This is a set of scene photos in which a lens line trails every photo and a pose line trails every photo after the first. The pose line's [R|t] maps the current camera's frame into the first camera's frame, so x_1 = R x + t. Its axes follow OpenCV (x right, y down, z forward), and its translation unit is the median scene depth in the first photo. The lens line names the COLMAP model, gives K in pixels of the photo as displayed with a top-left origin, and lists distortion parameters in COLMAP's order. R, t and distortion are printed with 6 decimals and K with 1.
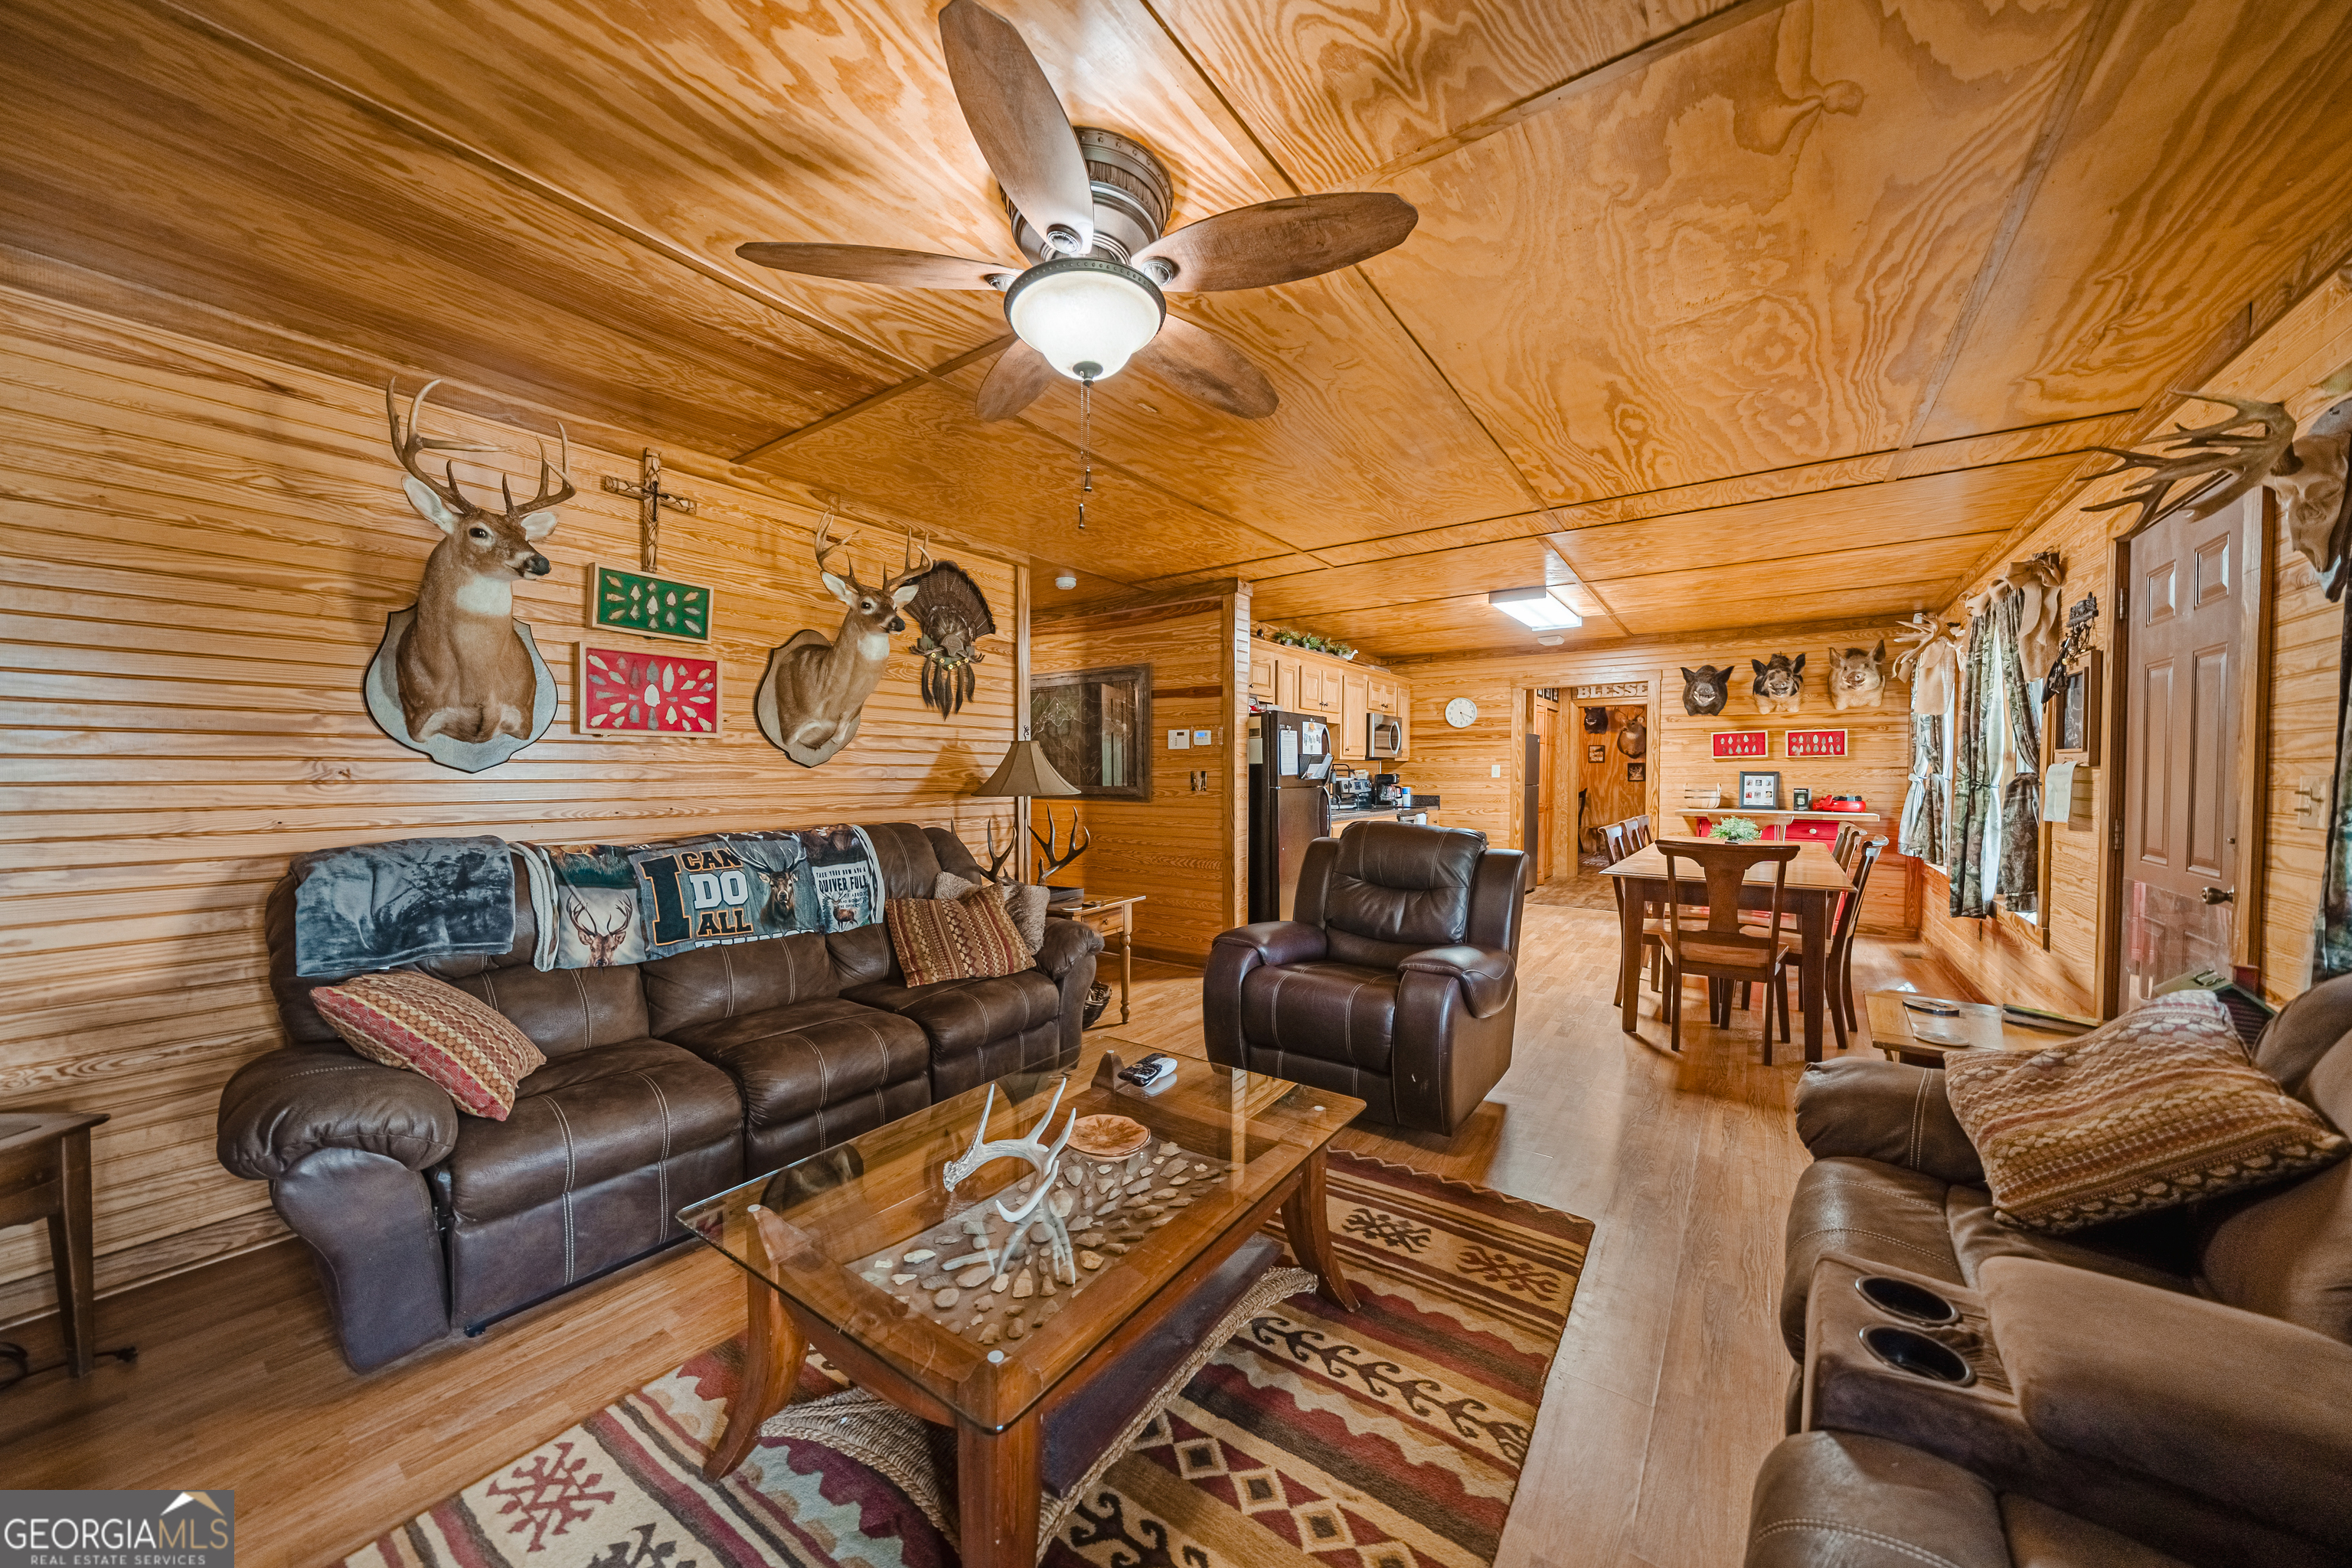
lens RADIAL K [[817.8, 0, 1174.3], [0, 817.8, 788.4], [0, 0, 1]] dist [-0.005754, 0.000081]
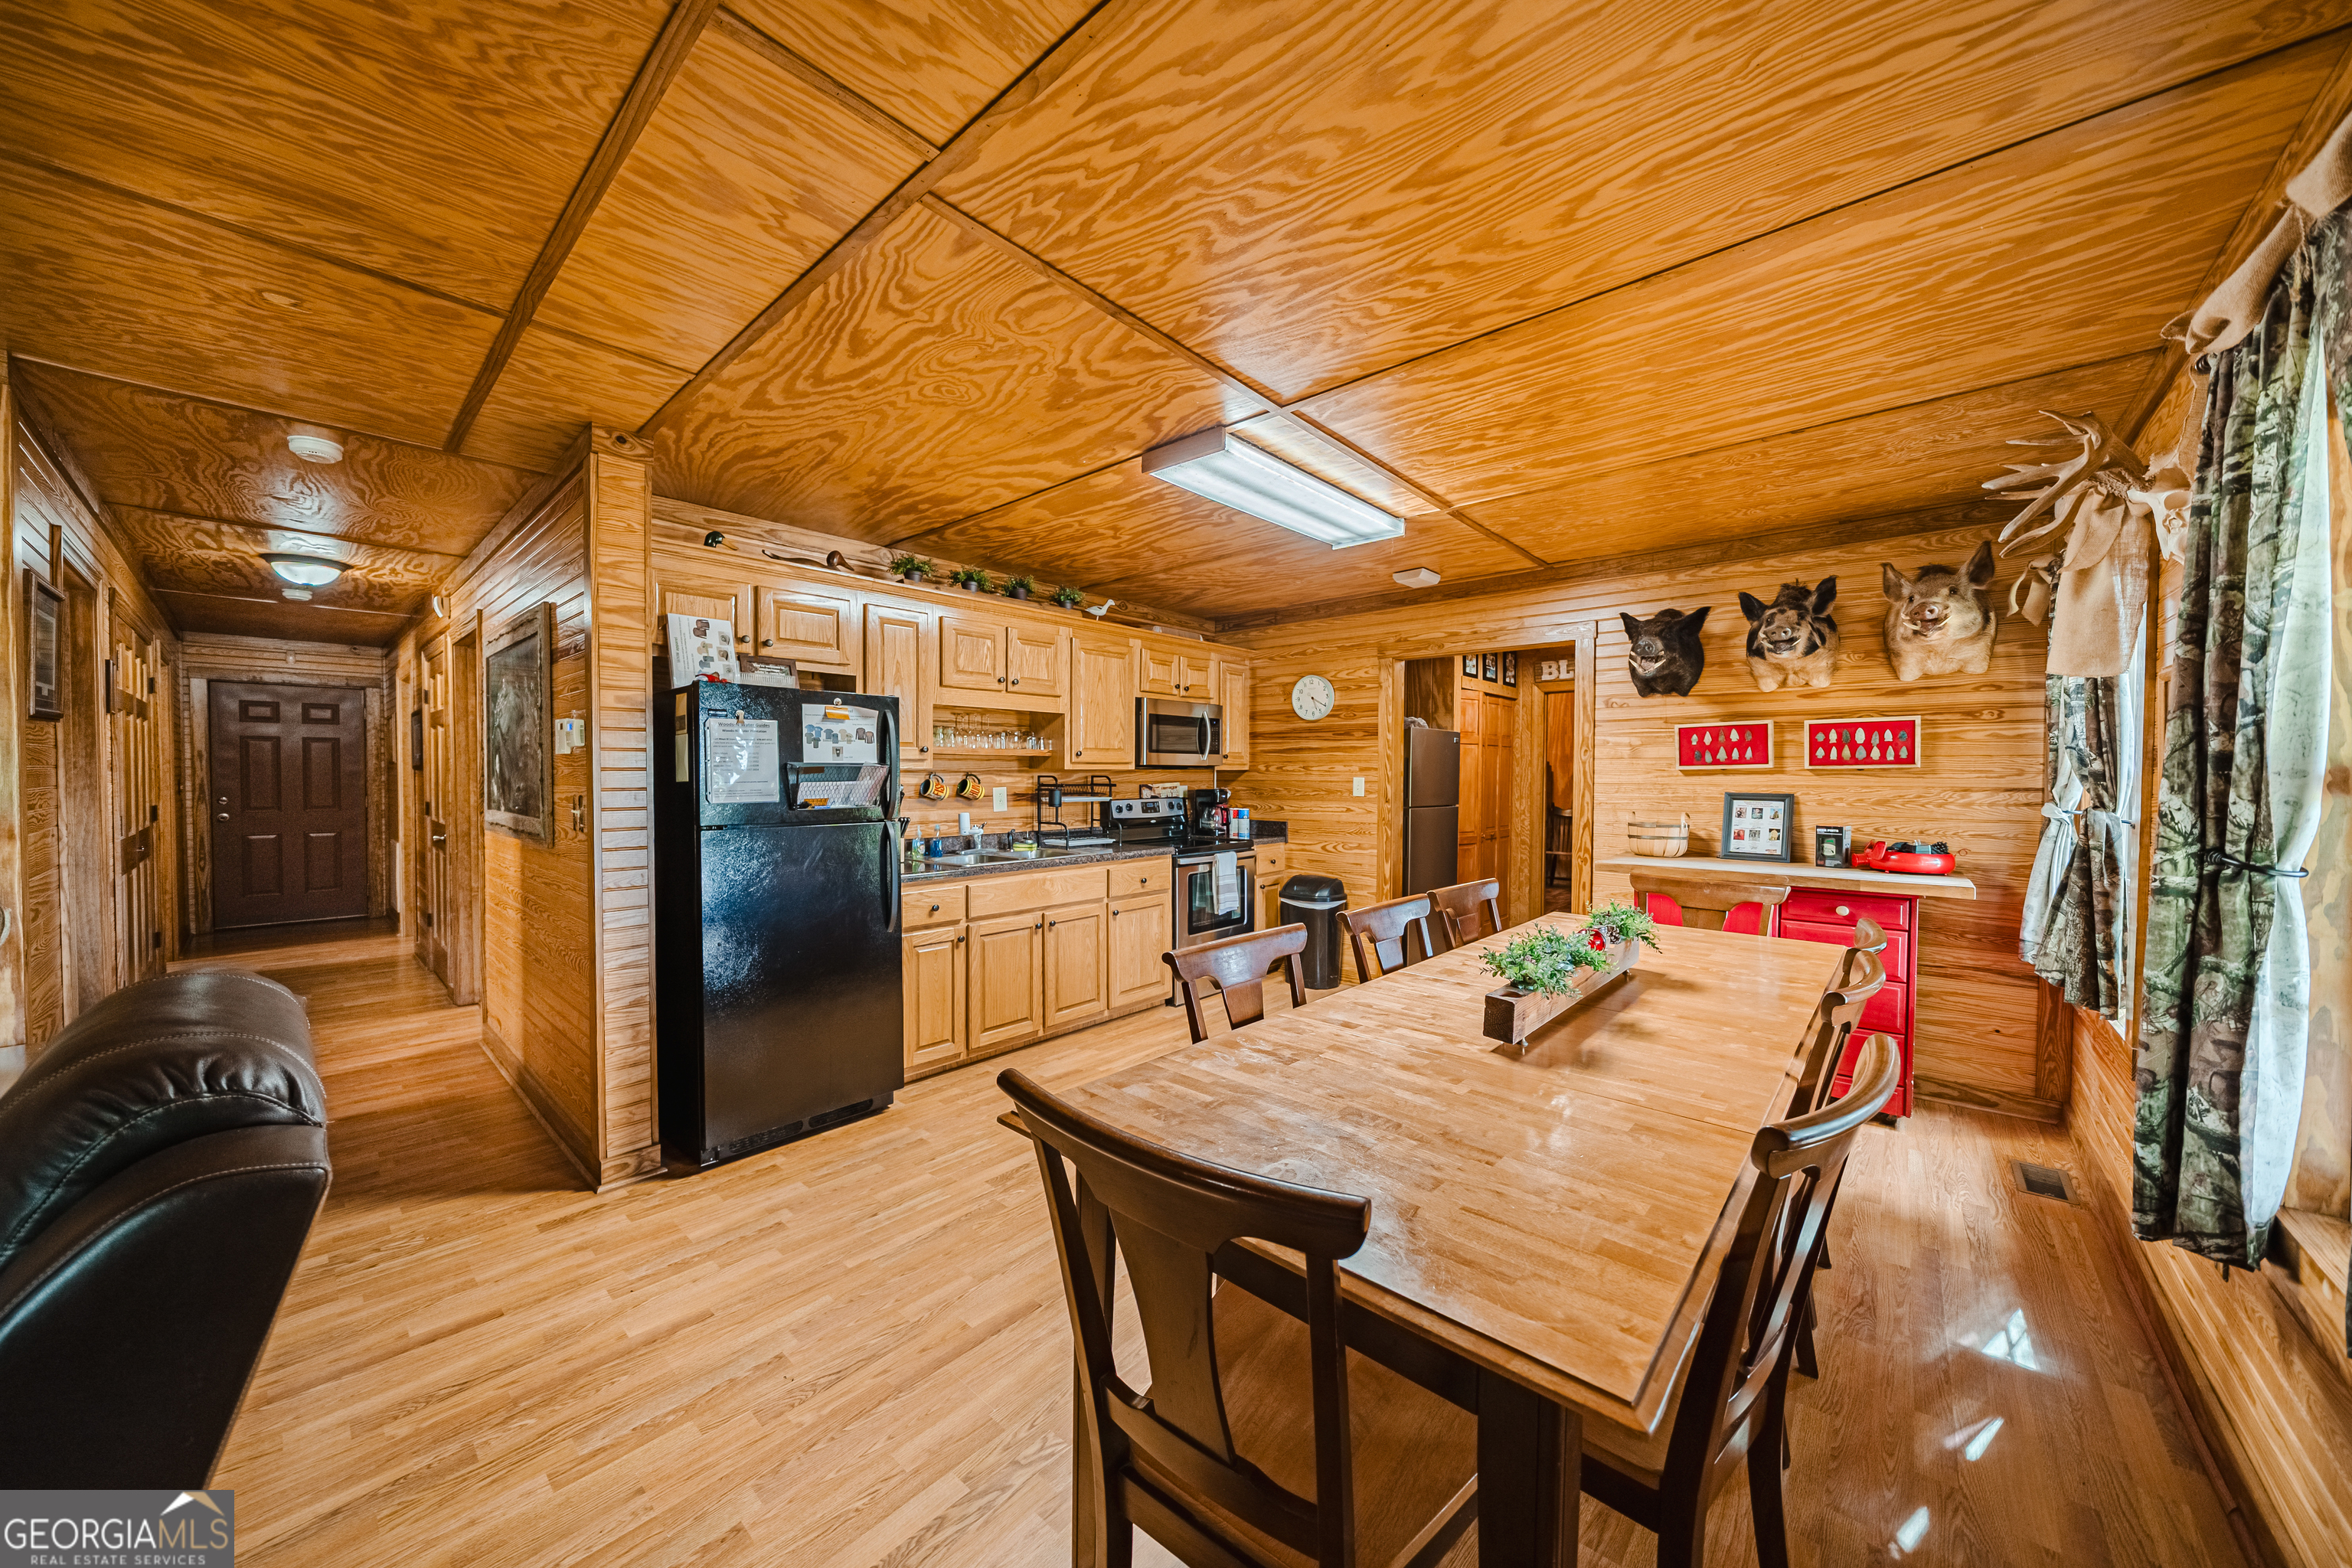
lens RADIAL K [[819.7, 0, 1173.7], [0, 819.7, 788.5], [0, 0, 1]] dist [-0.007254, -0.000164]
pose [[0.994386, 0.004948, -0.105699, 0.431726], [-0.005217, 0.999984, -0.002269, -0.023874], [0.105686, 0.002807, 0.994396, 0.454932]]
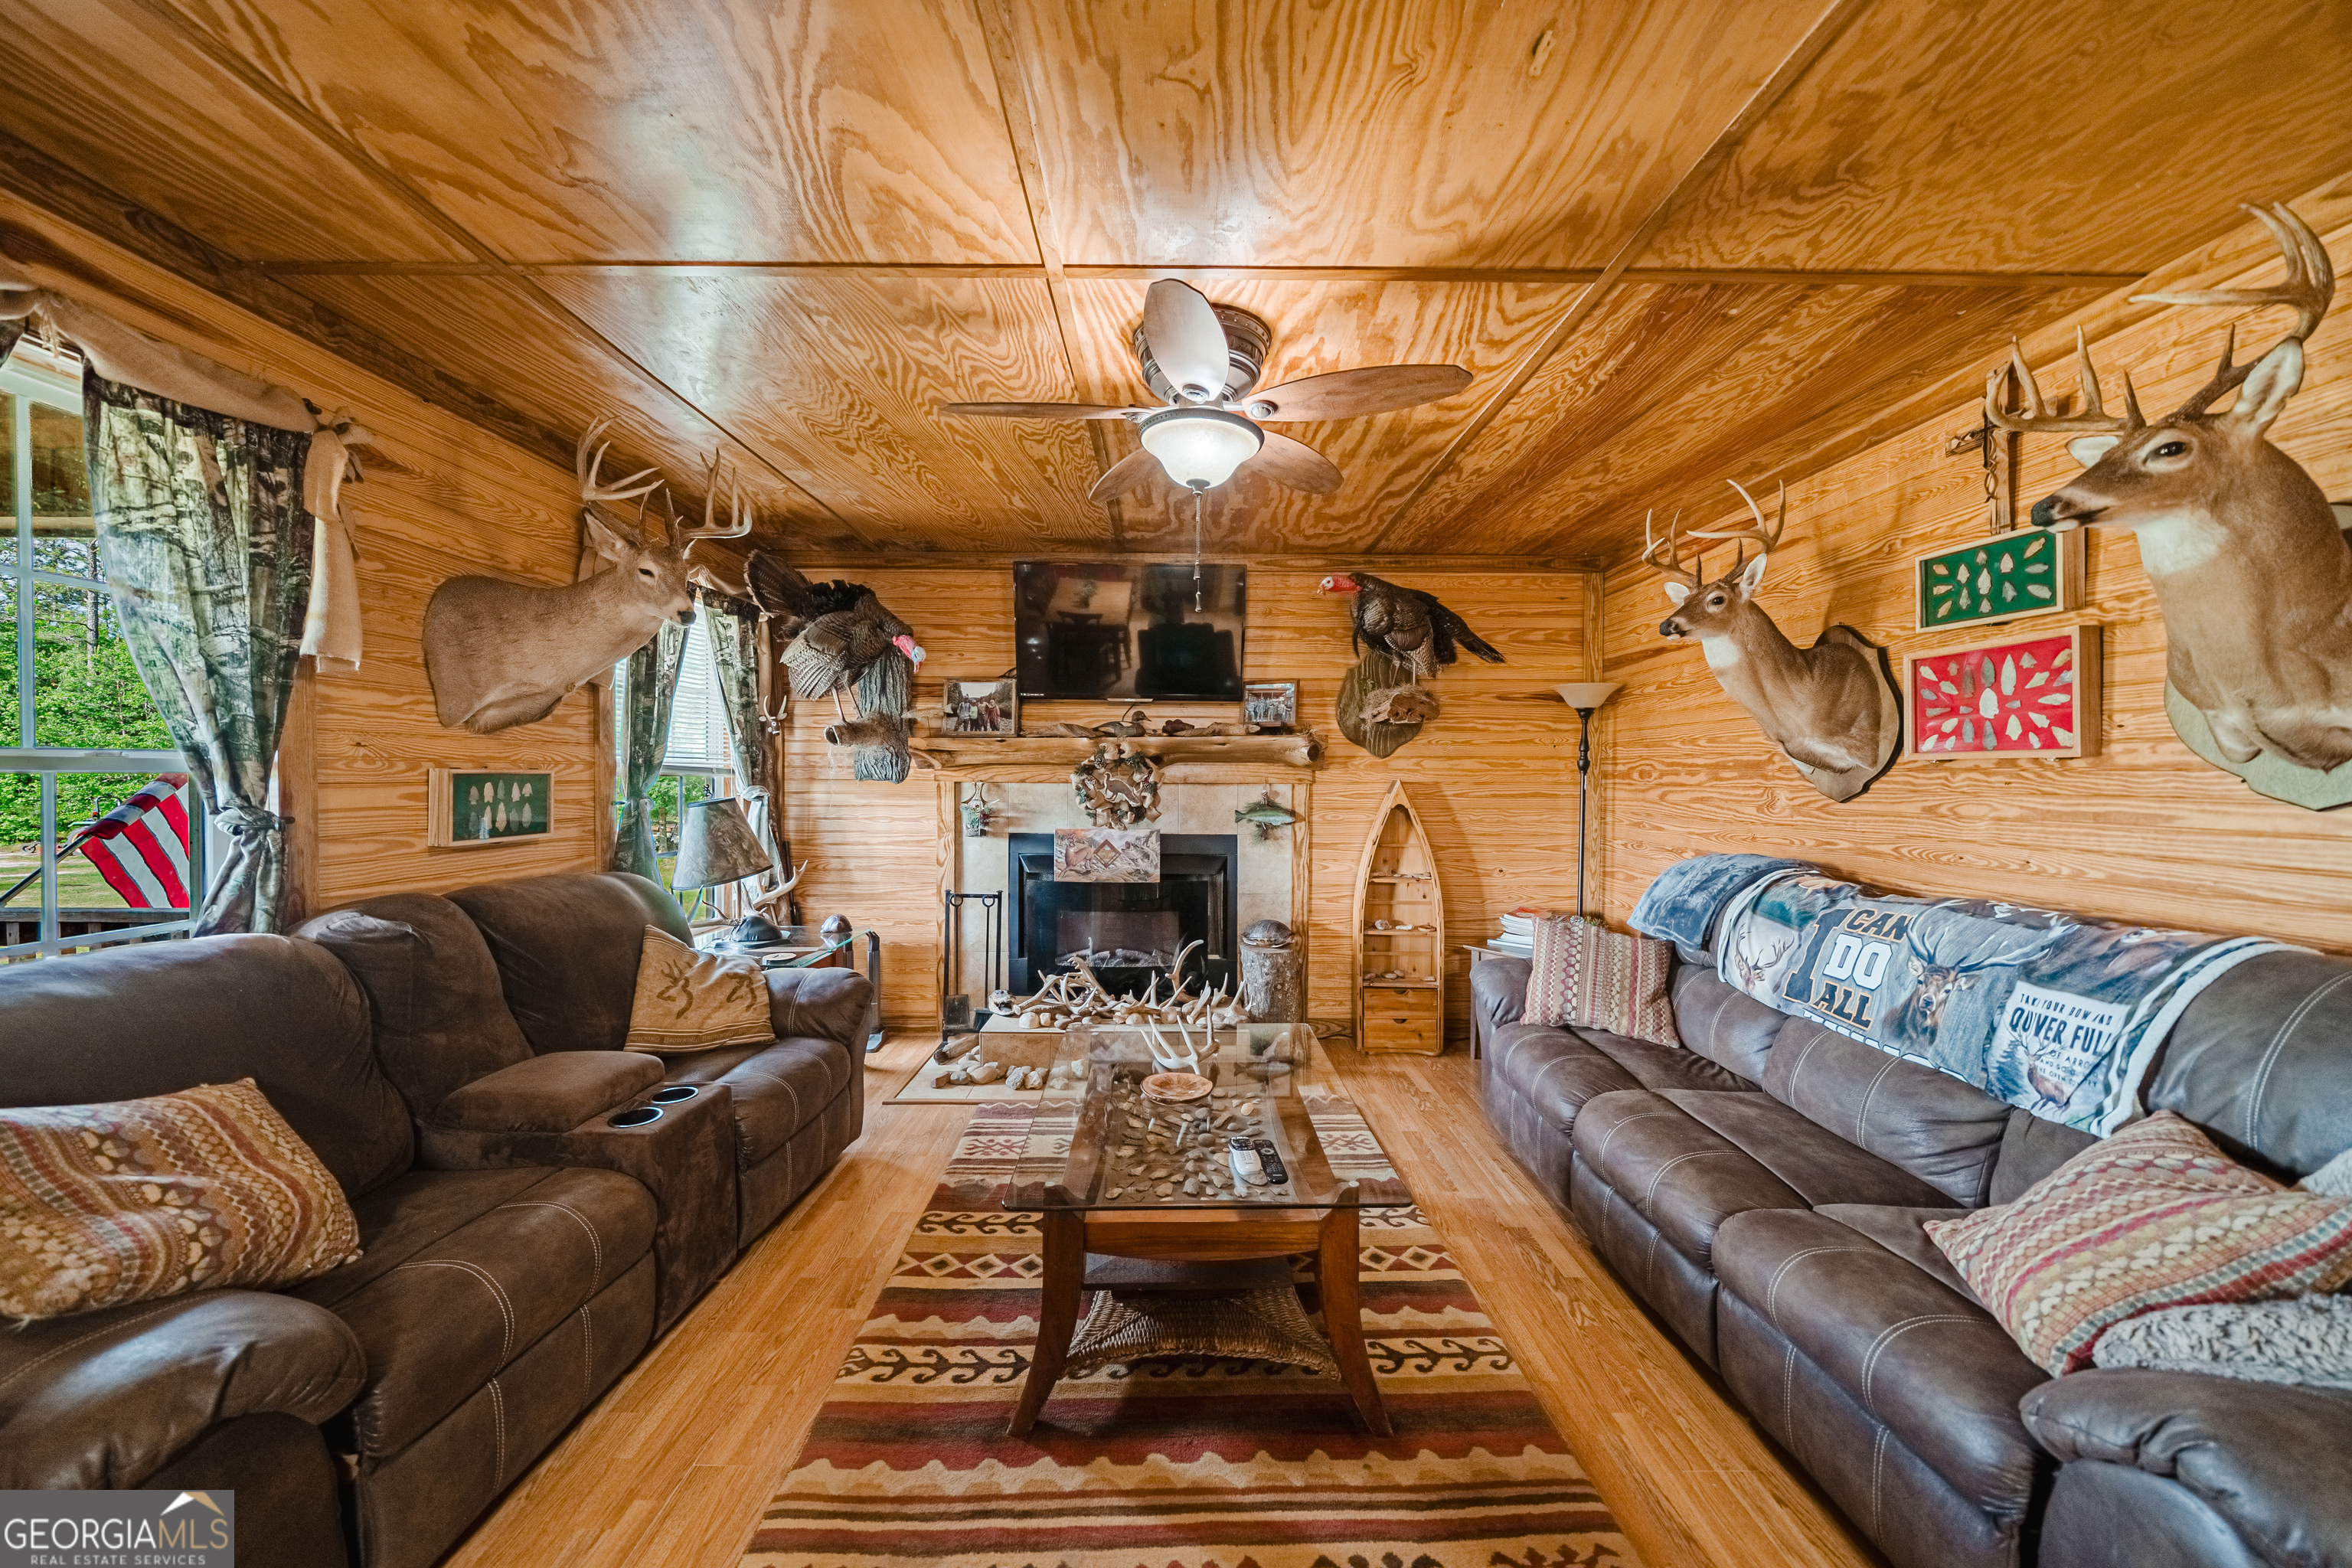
lens RADIAL K [[817.8, 0, 1174.3], [0, 817.8, 788.4], [0, 0, 1]] dist [-0.005754, 0.000081]
pose [[-0.813943, 0.003596, -0.580934, 0.191066], [-0.018800, 0.999294, 0.032526, -0.023775], [0.580641, 0.037396, -0.813301, 0.585354]]
